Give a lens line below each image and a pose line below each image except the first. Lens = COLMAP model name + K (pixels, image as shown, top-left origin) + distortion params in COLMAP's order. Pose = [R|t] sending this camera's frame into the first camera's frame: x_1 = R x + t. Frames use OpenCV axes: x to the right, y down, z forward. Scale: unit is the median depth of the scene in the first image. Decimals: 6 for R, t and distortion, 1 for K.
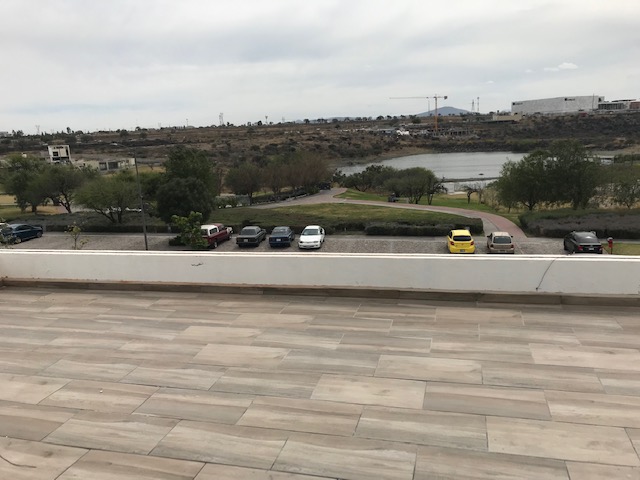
lens RADIAL K [[521.1, 0, 321.1], [0, 521.1, 240.9], [0, 0, 1]] dist [0.036167, -0.020805]
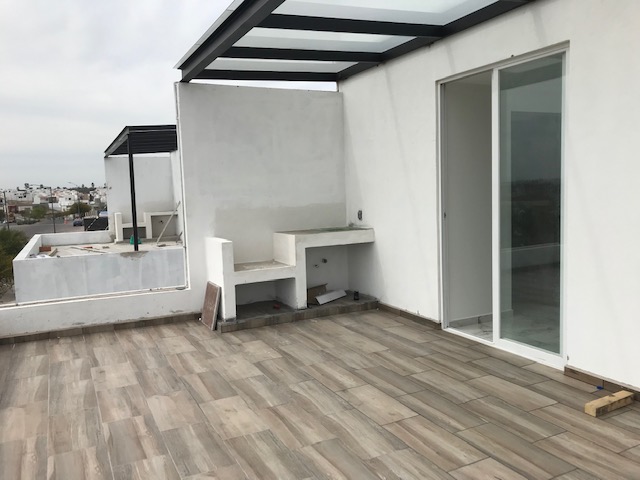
lens RADIAL K [[521.1, 0, 320.1], [0, 521.1, 239.8], [0, 0, 1]] dist [0.036167, -0.020805]
pose [[-0.665177, 0.000029, 0.746685, -0.108423], [0.220139, 0.955560, 0.196072, -0.033001], [-0.713497, 0.294797, -0.635623, 0.175450]]
